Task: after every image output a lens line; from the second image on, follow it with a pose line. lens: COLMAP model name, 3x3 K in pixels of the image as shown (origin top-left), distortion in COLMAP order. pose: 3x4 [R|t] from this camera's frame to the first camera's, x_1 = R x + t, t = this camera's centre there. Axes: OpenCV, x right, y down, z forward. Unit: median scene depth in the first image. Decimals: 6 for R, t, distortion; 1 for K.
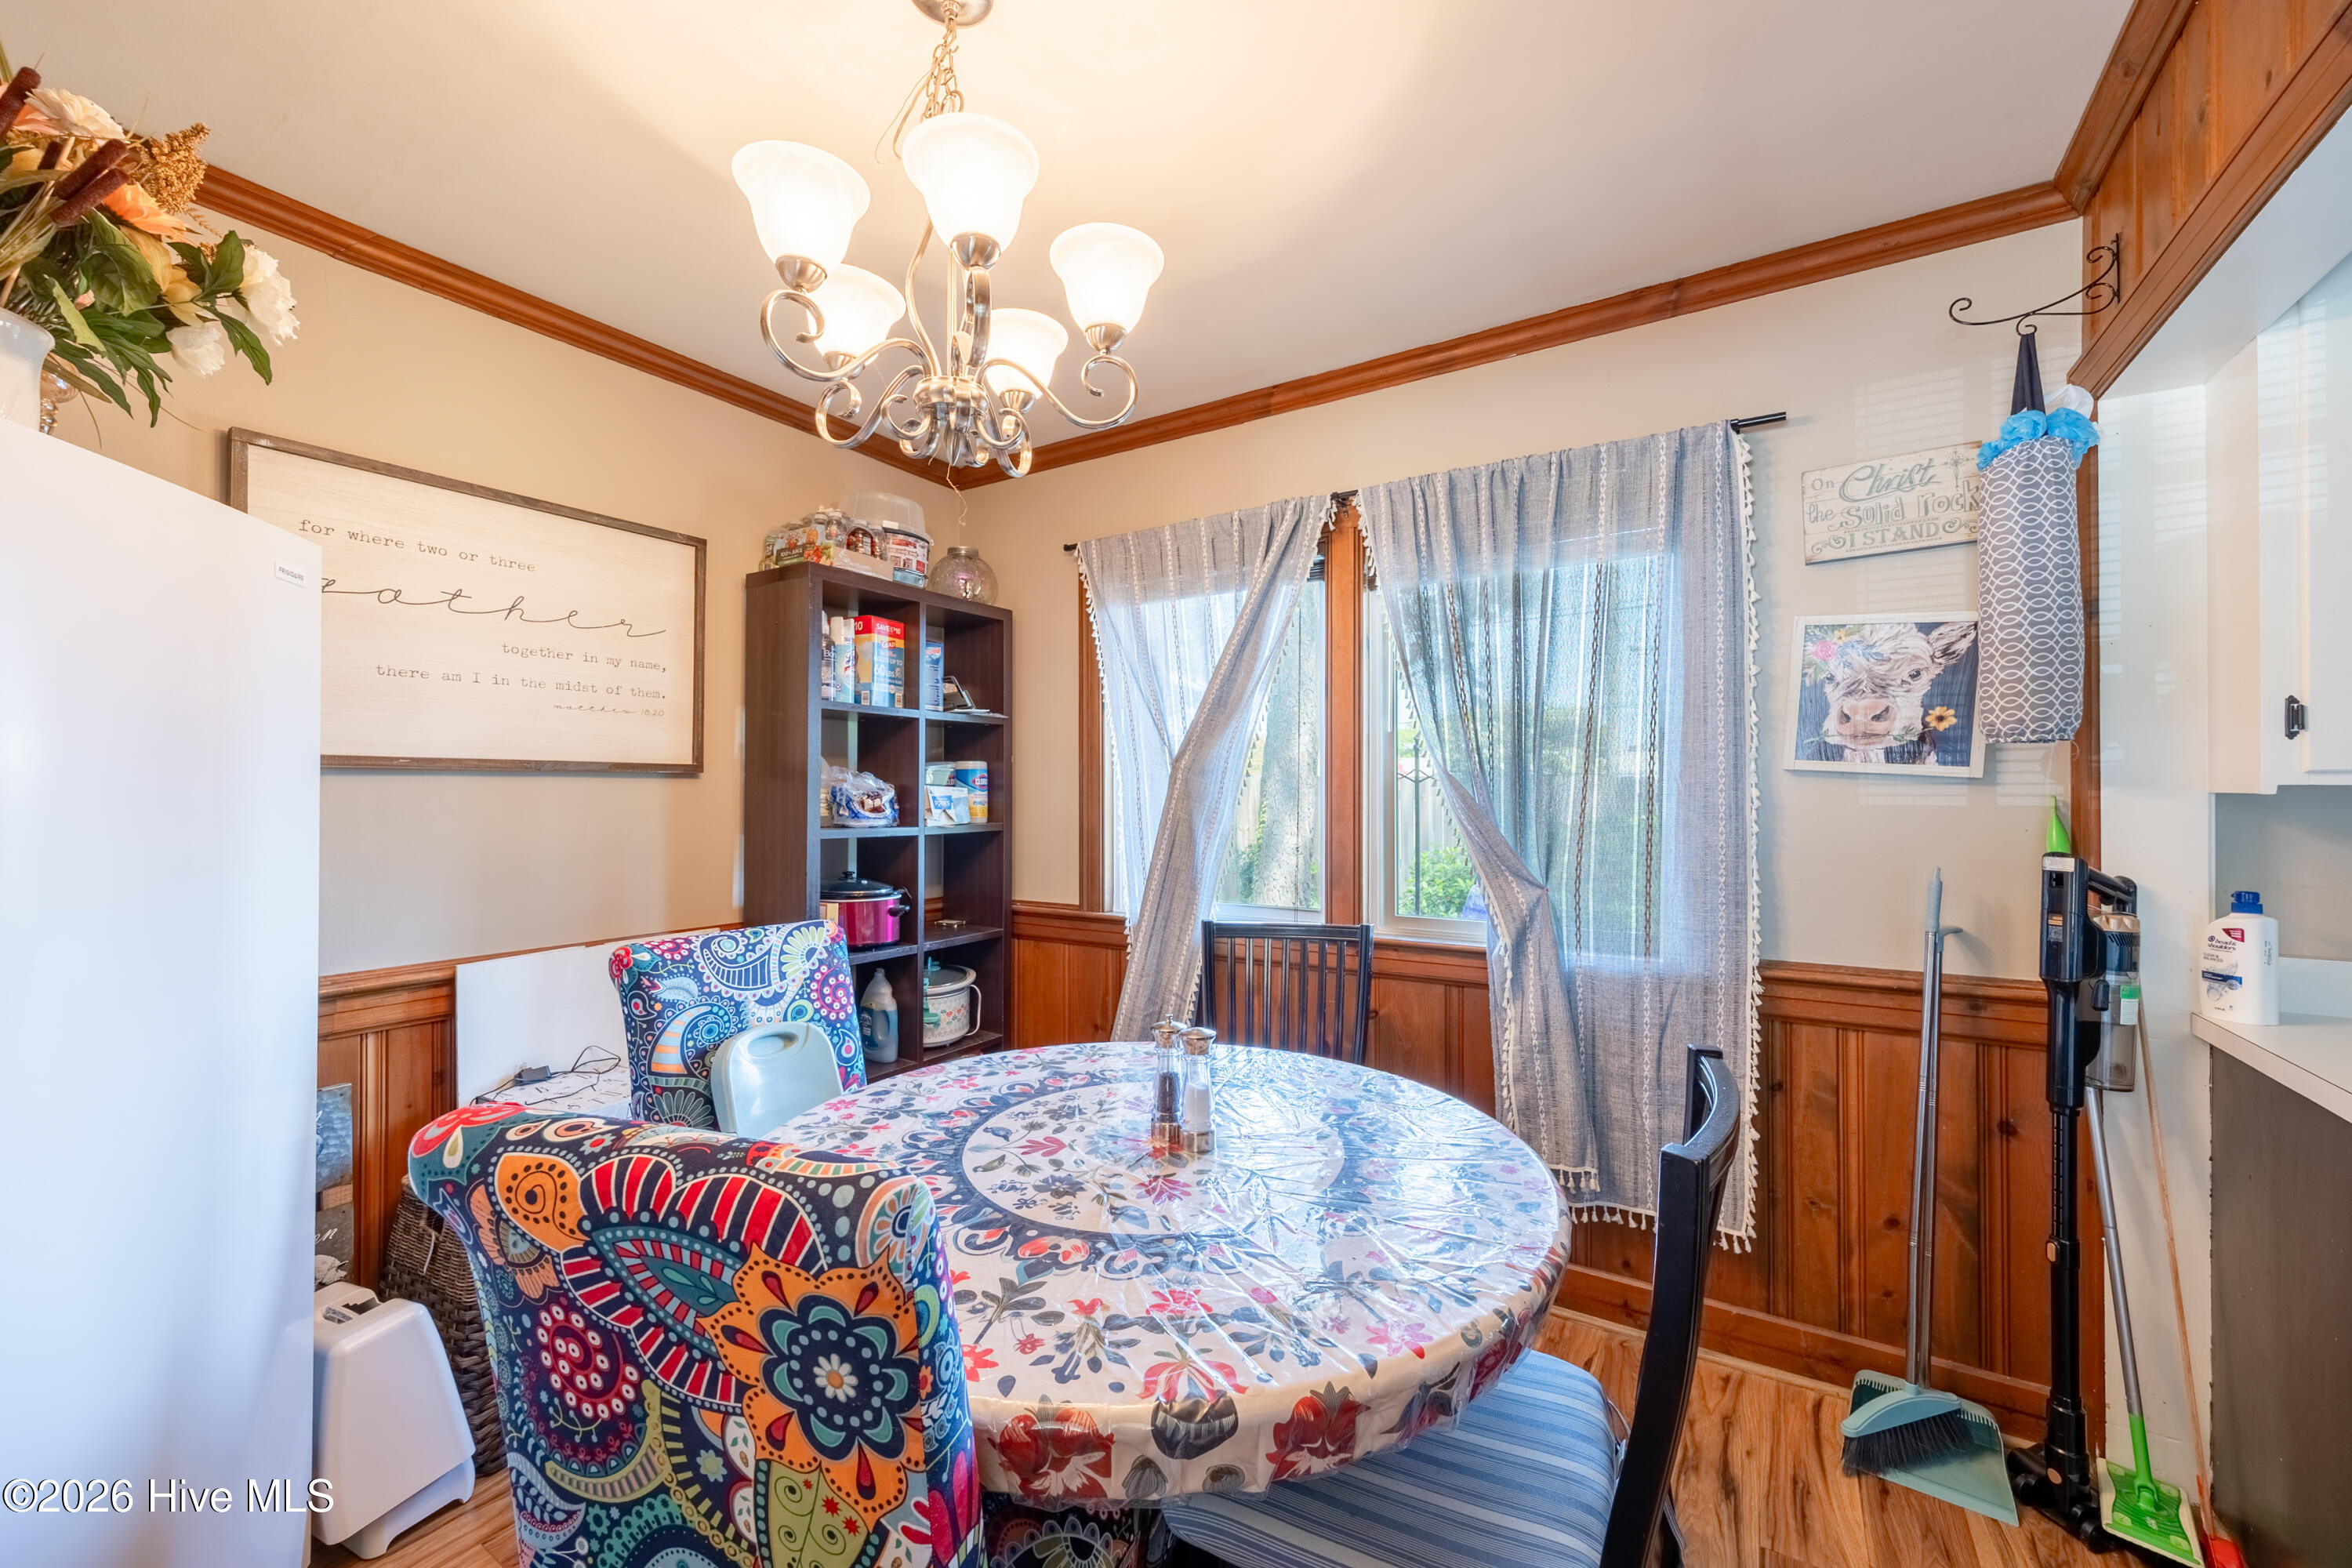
lens RADIAL K [[905.4, 0, 1180.2], [0, 905.4, 782.5], [0, 0, 1]] dist [-0.002493, -0.000061]
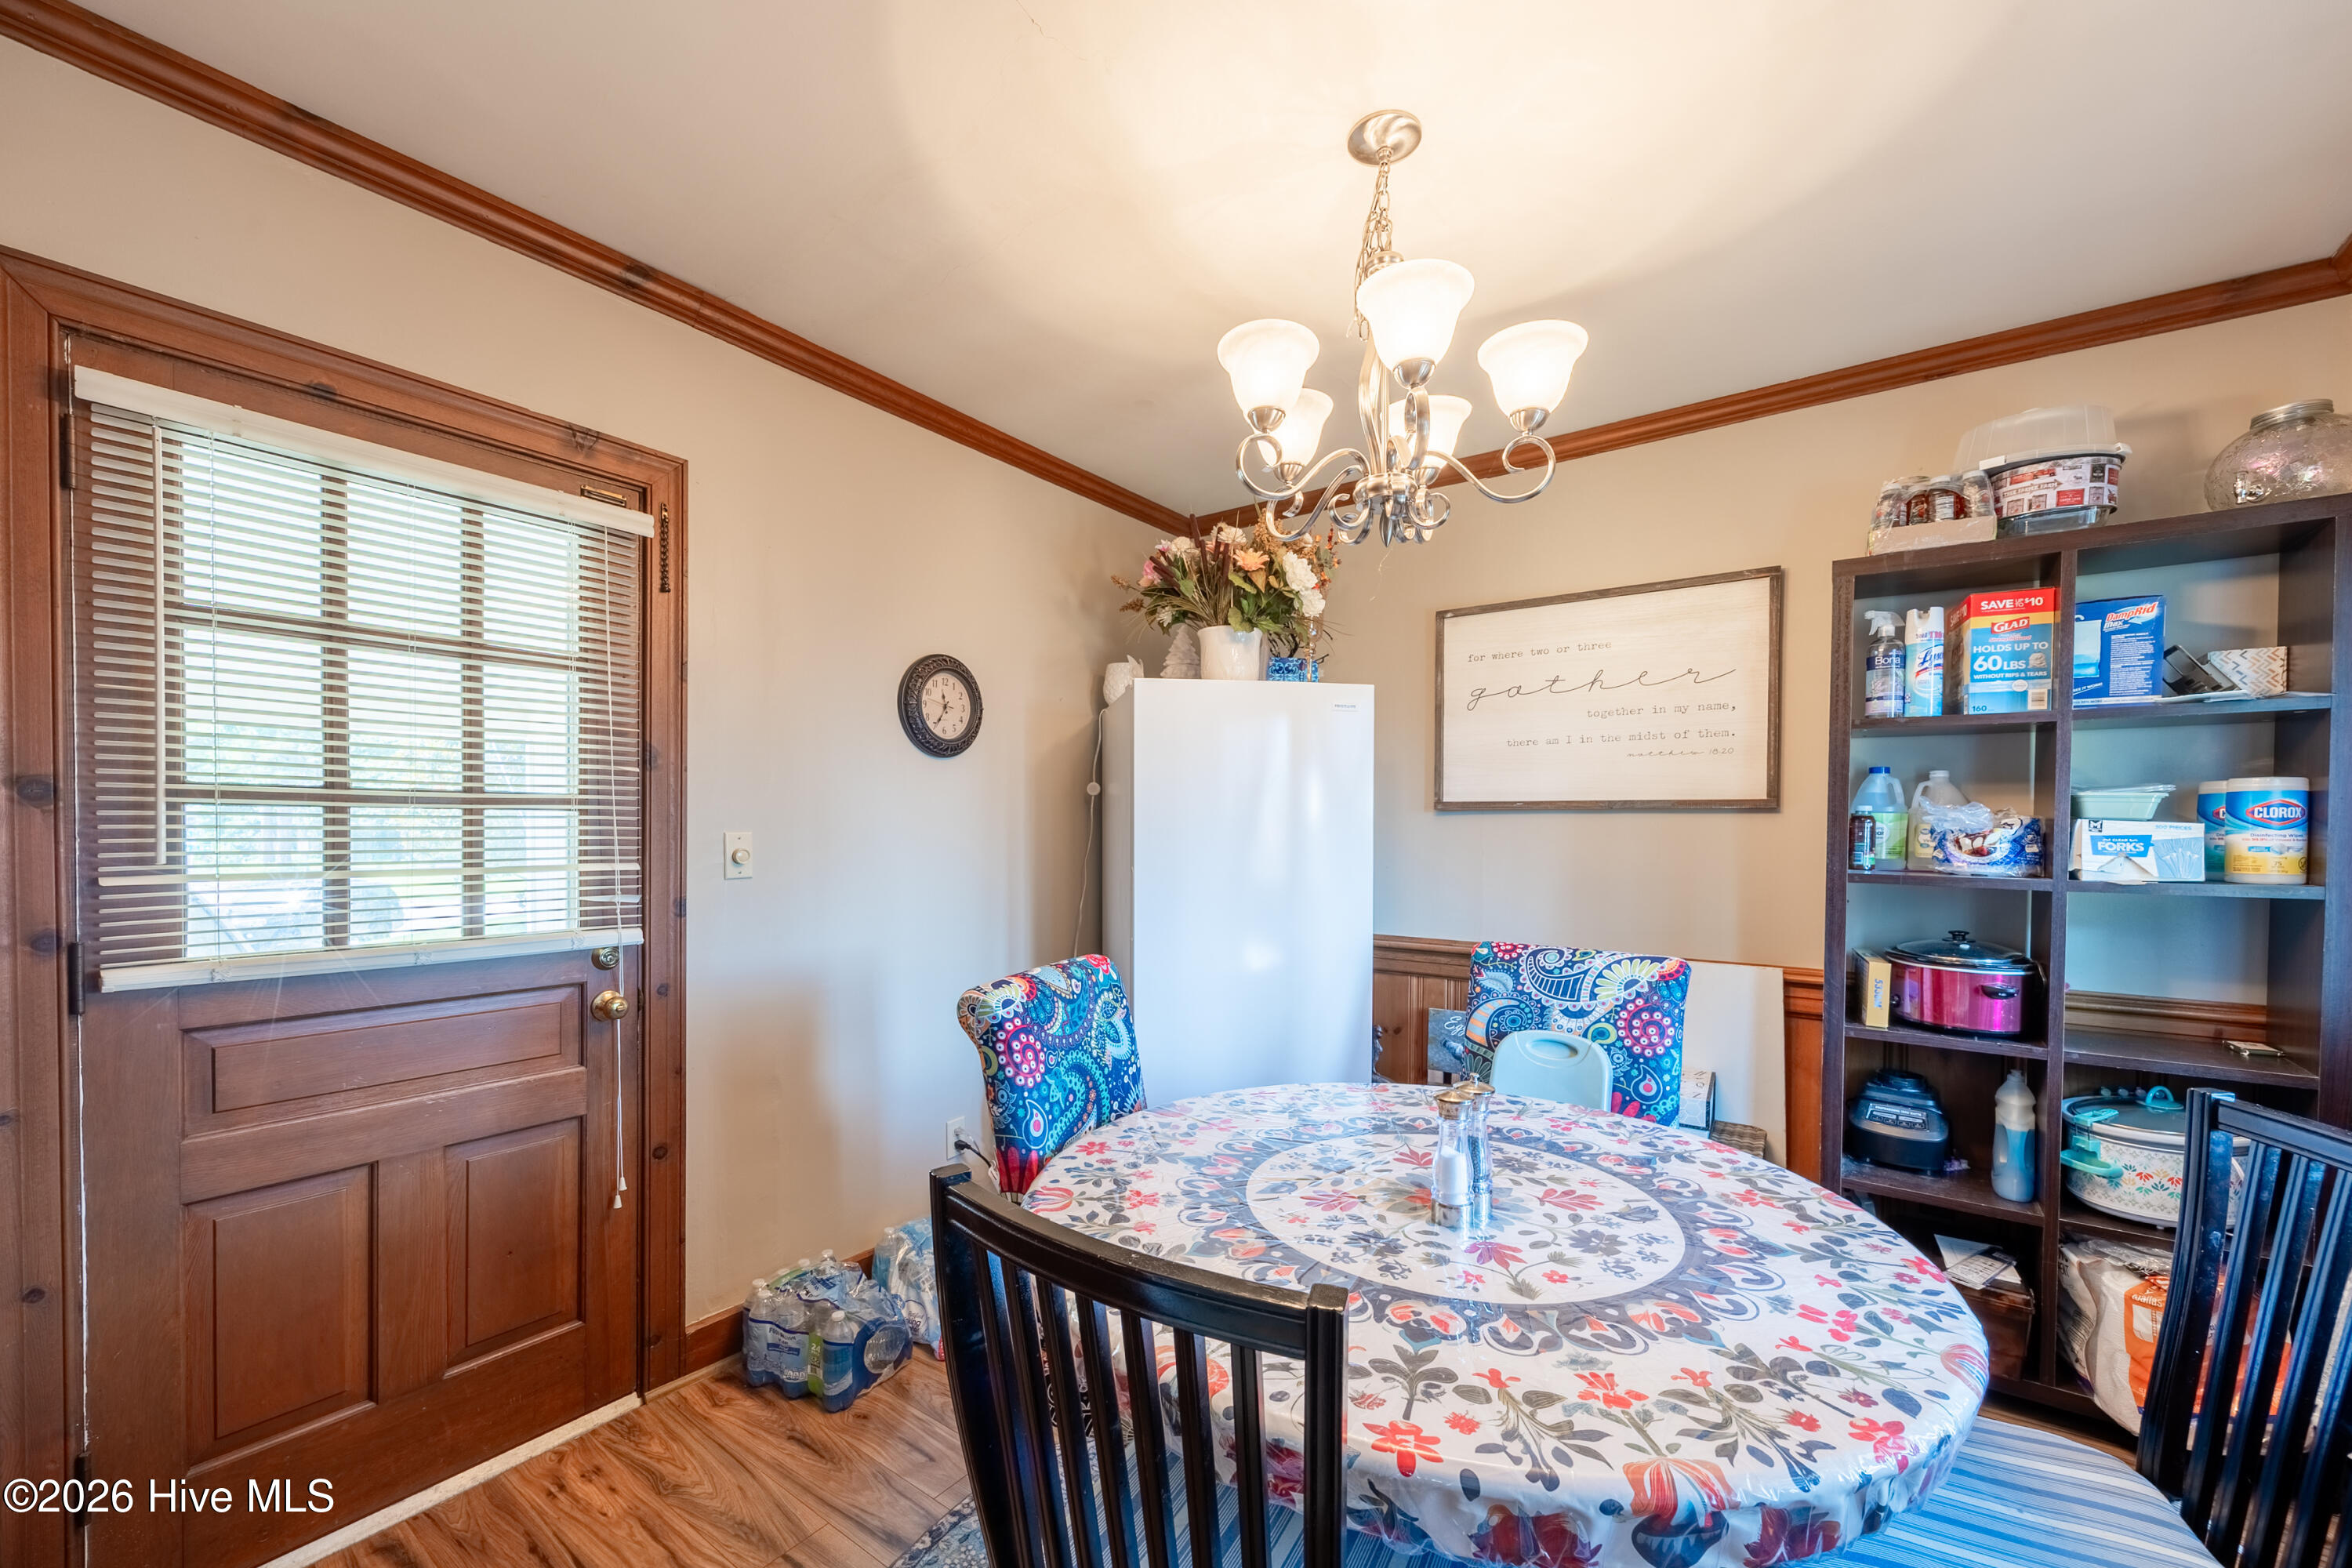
lens RADIAL K [[933.3, 0, 1187.4], [0, 933.3, 838.0], [0, 0, 1]] dist [-0.002164, -0.000170]
pose [[-0.054635, 0.016133, -0.998376, 0.674282], [0.003967, 0.999865, 0.015939, 0.004777], [0.998498, -0.003090, -0.054692, 0.558956]]
